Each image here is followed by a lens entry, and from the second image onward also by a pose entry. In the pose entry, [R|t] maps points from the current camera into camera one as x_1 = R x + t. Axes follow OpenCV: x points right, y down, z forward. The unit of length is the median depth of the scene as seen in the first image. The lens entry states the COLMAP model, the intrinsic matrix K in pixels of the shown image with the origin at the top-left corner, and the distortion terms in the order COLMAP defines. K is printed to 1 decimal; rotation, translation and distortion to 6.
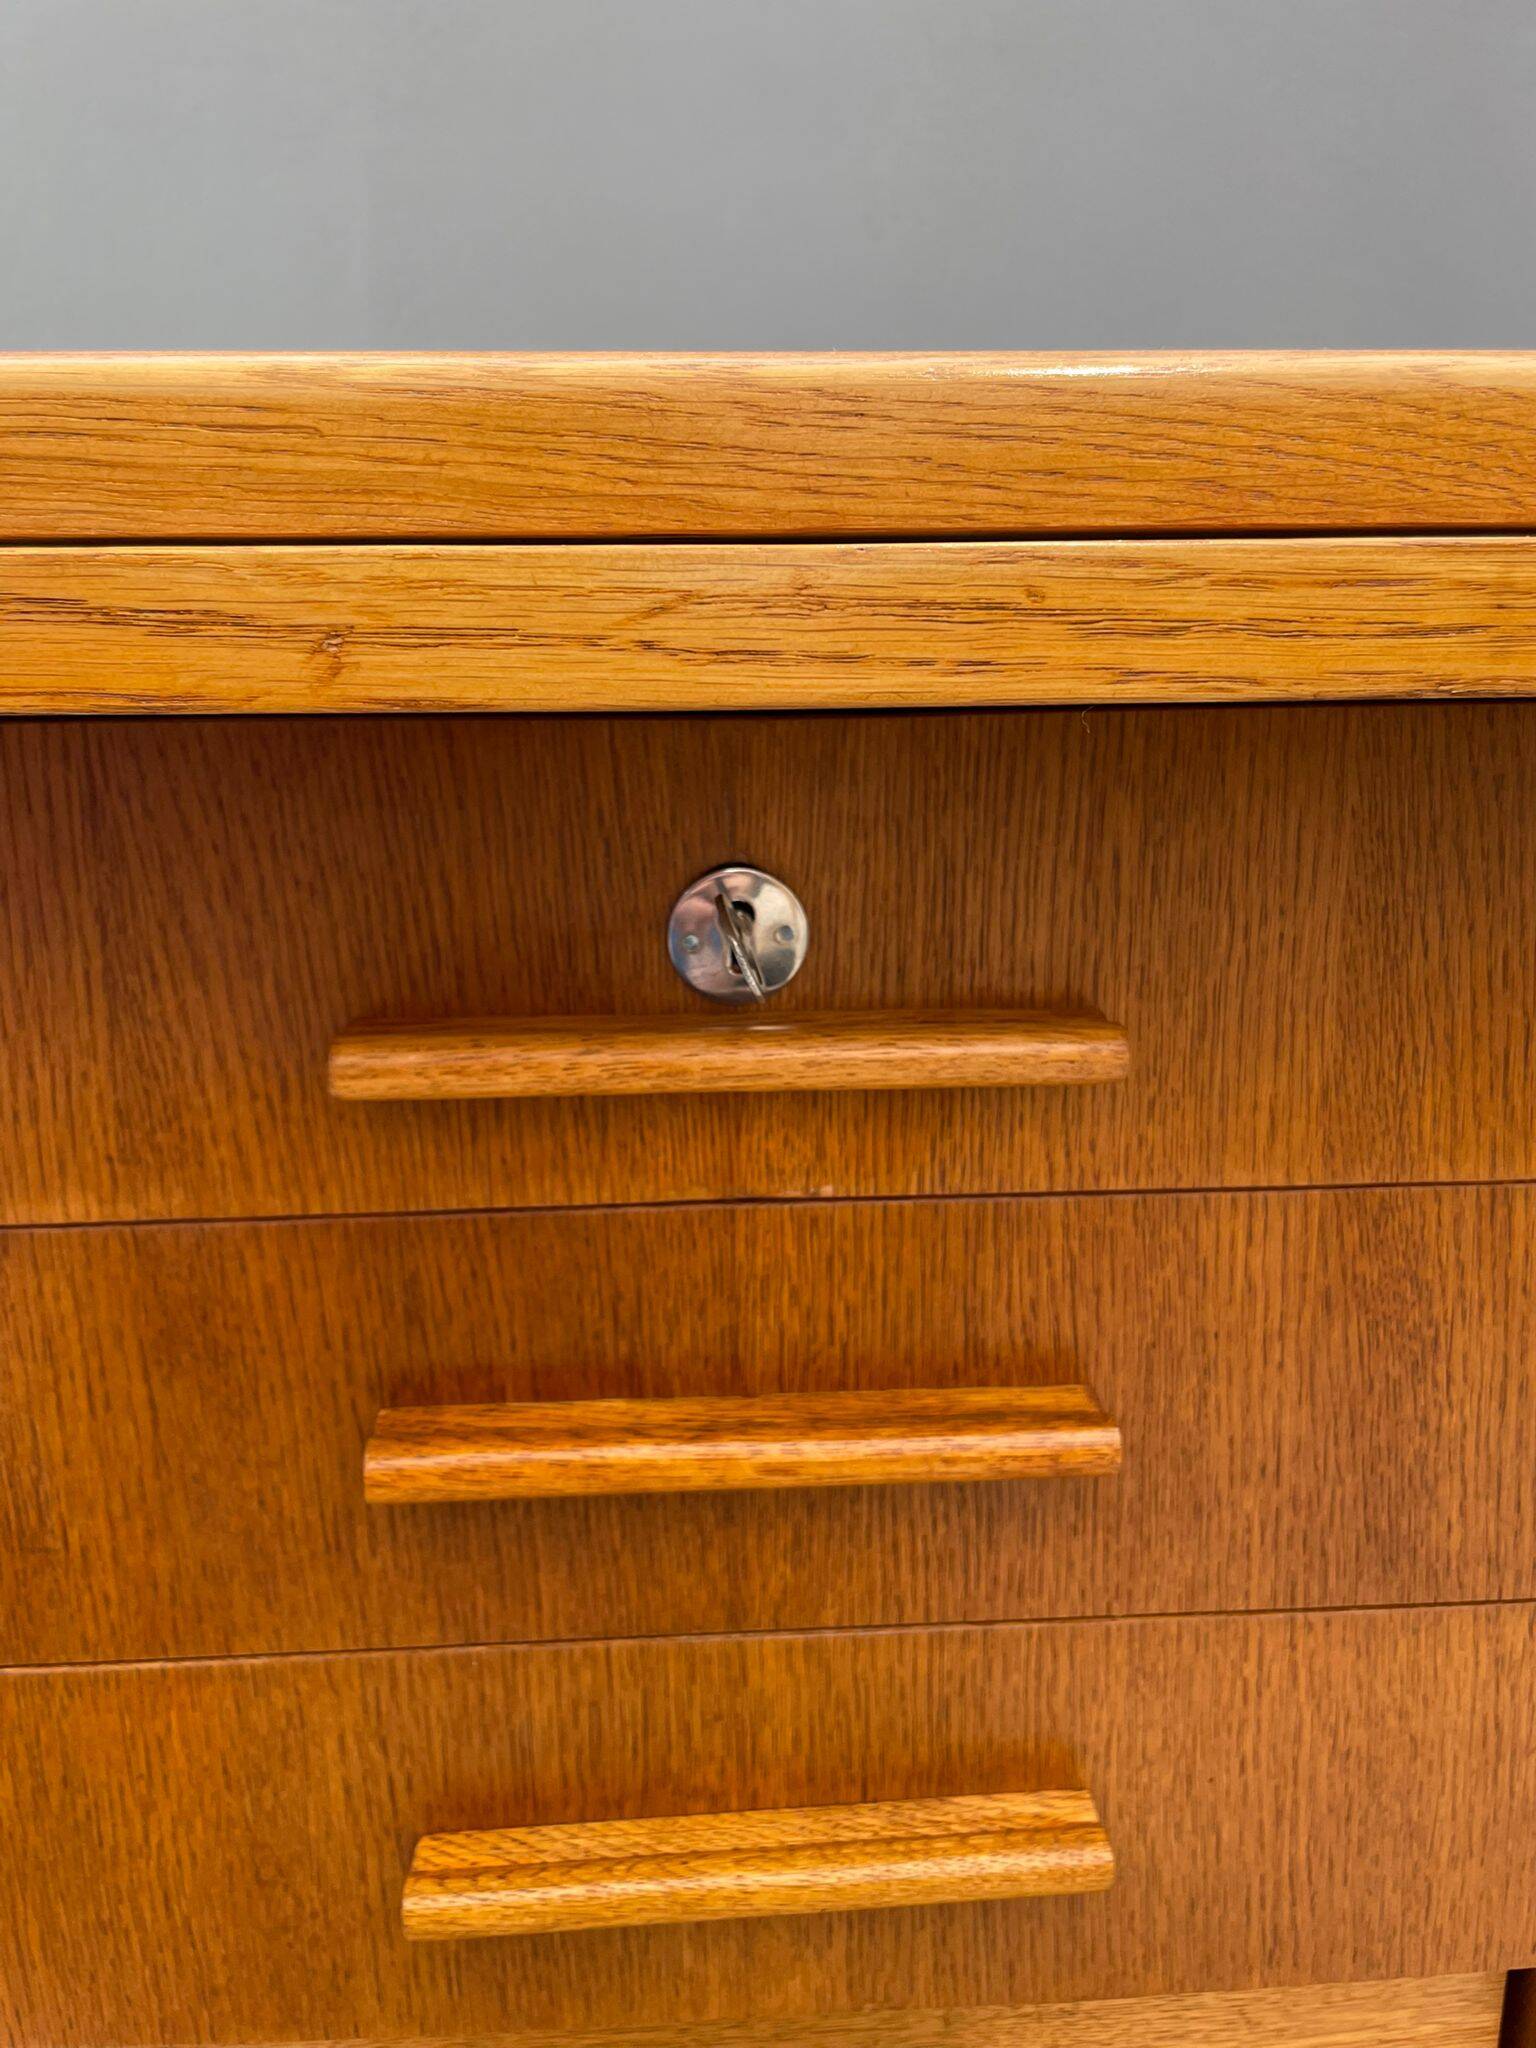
lens RADIAL K [[1570.1, 0, 755.6], [0, 1570.1, 1033.0], [0, 0, 1]] dist [0.079780, -0.117158]
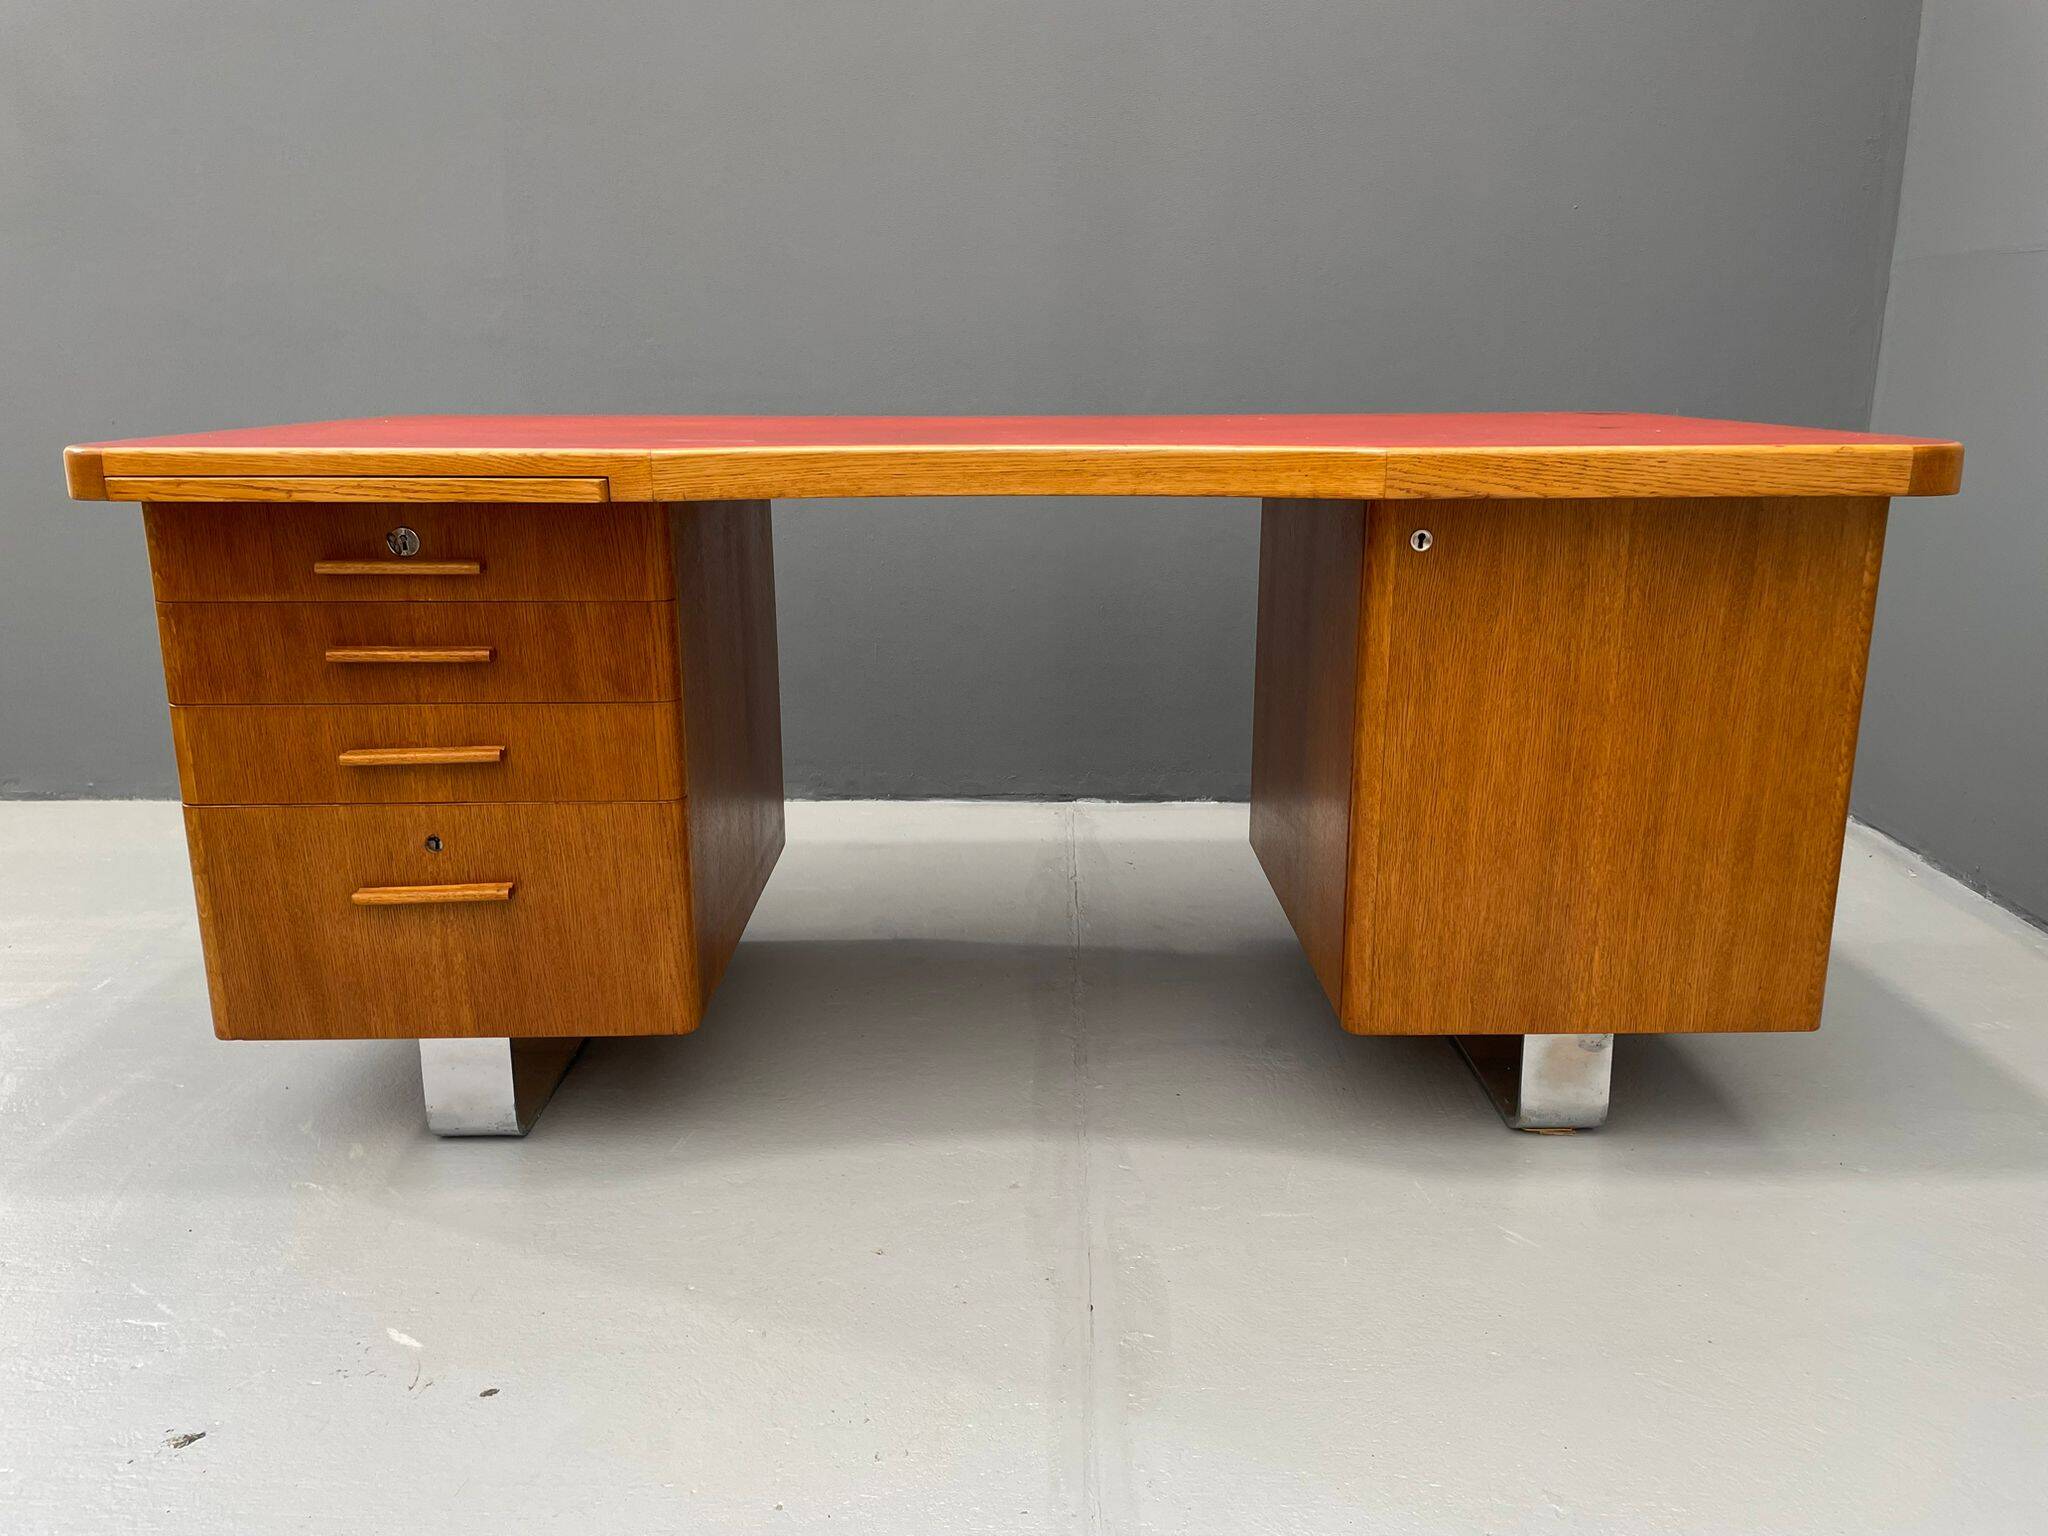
lens RADIAL K [[1555.8, 0, 1033.0], [0, 1555.8, 746.7], [0, 0, 1]] dist [0.043080, -0.041079]
pose [[0.999169, 0.020521, -0.035213, 1.912517], [-0.019664, 0.999506, 0.024511, 0.371791], [0.035699, -0.023798, 0.999079, -3.392923]]
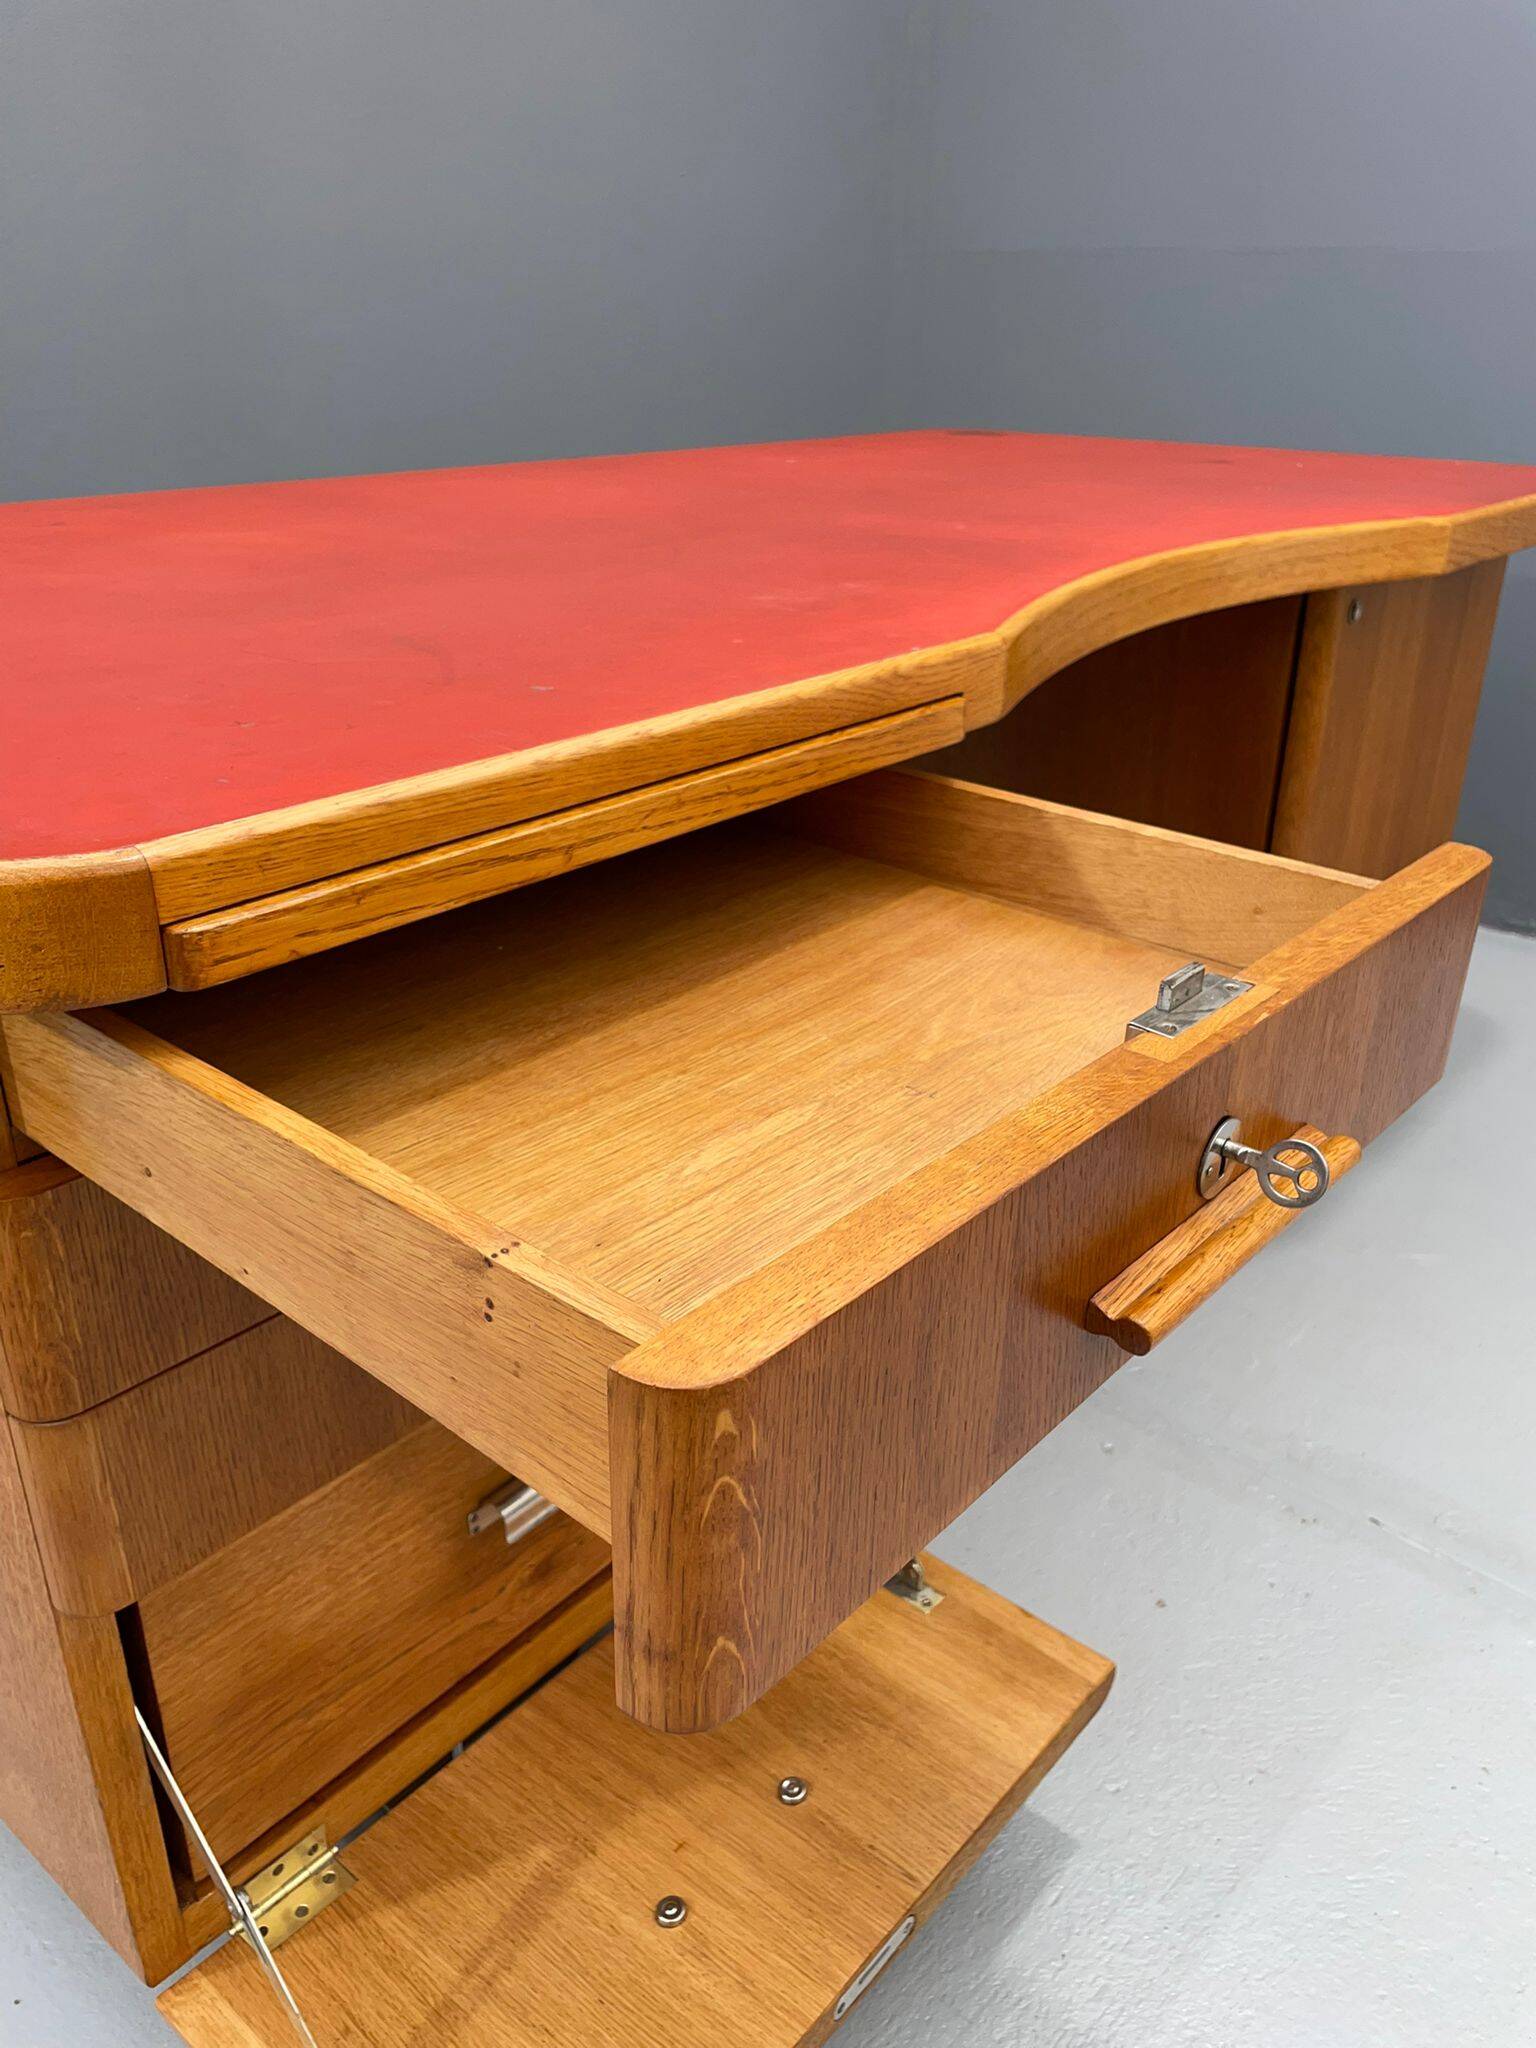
lens RADIAL K [[1570.1, 0, 787.0], [0, 1570.1, 1013.1], [0, 0, 1]] dist [0.079780, -0.117158]
pose [[0.681806, -0.282167, 0.674924, -1.241293], [0.141667, 0.956079, 0.256599, -0.391404], [-0.717684, -0.079336, 0.691834, -0.819927]]
